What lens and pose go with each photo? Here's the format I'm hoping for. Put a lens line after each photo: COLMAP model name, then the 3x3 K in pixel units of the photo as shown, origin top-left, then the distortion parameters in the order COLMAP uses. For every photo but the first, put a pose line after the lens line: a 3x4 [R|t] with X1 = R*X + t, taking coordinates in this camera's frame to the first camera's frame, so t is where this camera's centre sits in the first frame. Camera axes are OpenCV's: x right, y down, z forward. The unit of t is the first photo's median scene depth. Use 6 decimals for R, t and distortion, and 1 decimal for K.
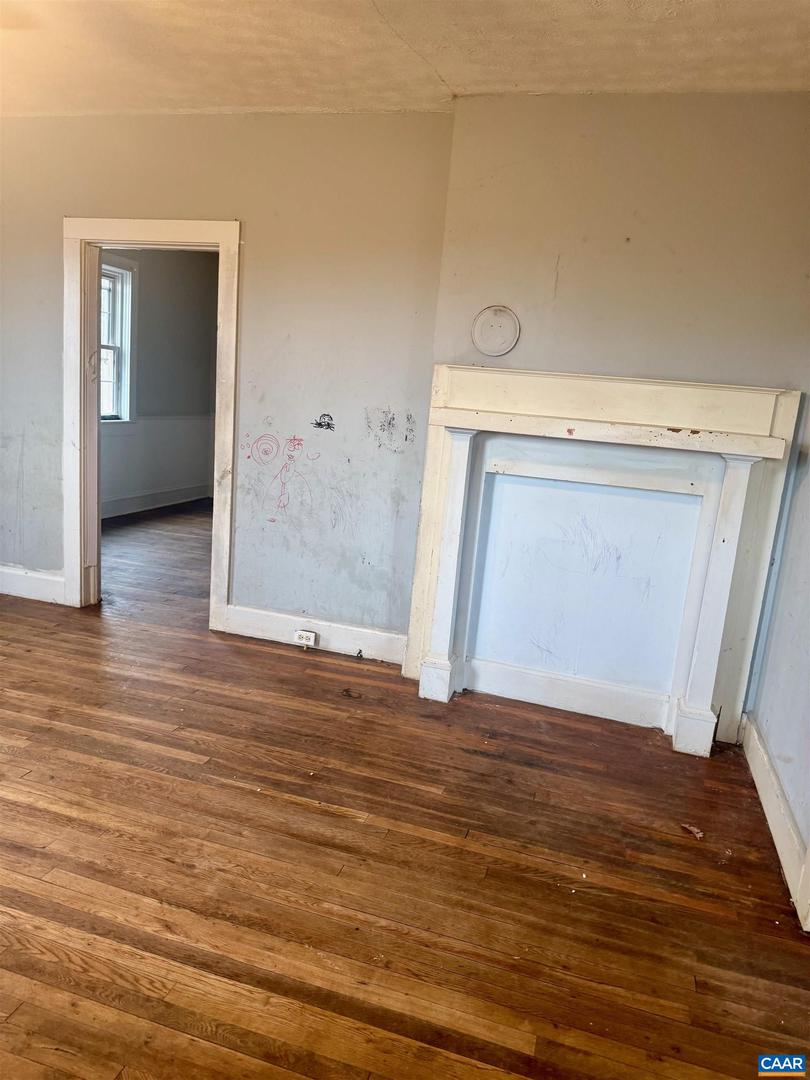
lens RADIAL K [[757.4, 0, 403.5], [0, 757.4, 542.9], [0, 0, 1]] dist [0.000280, -0.003903]
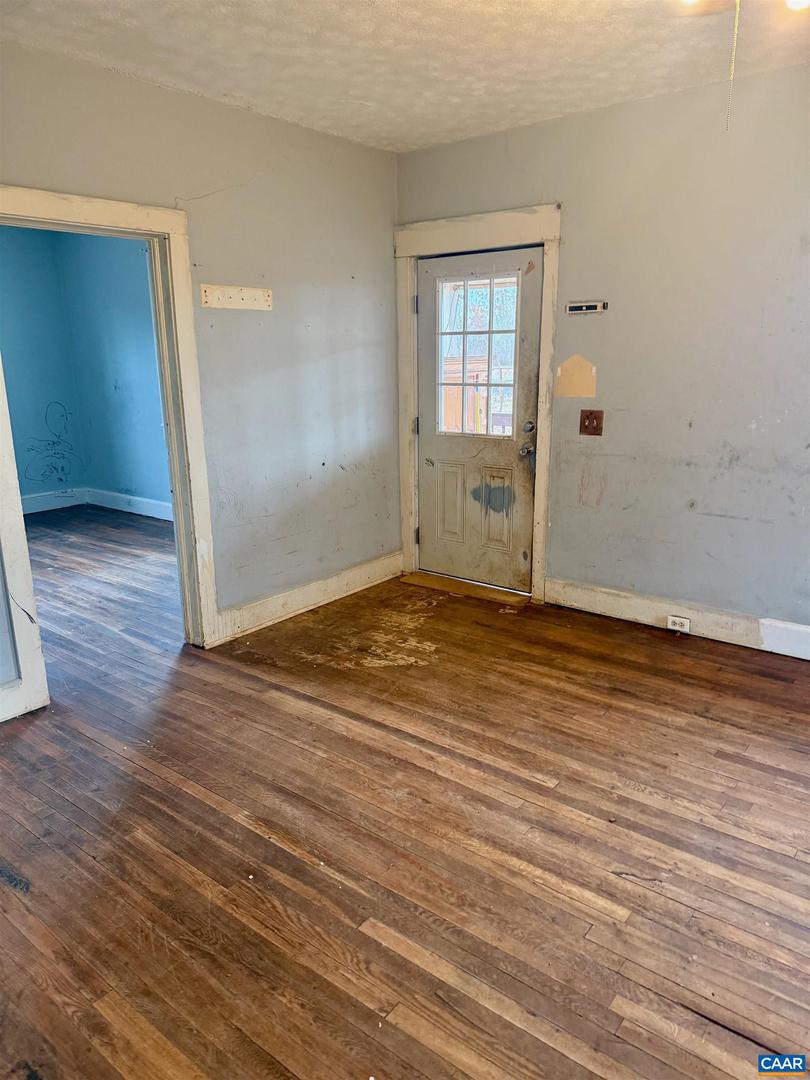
lens RADIAL K [[757.4, 0, 403.5], [0, 757.4, 542.9], [0, 0, 1]] dist [0.000280, -0.003903]
pose [[-0.923676, -0.165741, 0.345475, -0.585382], [0.011004, 0.889766, 0.456285, -0.455912], [-0.383016, 0.425261, -0.820031, 1.716969]]
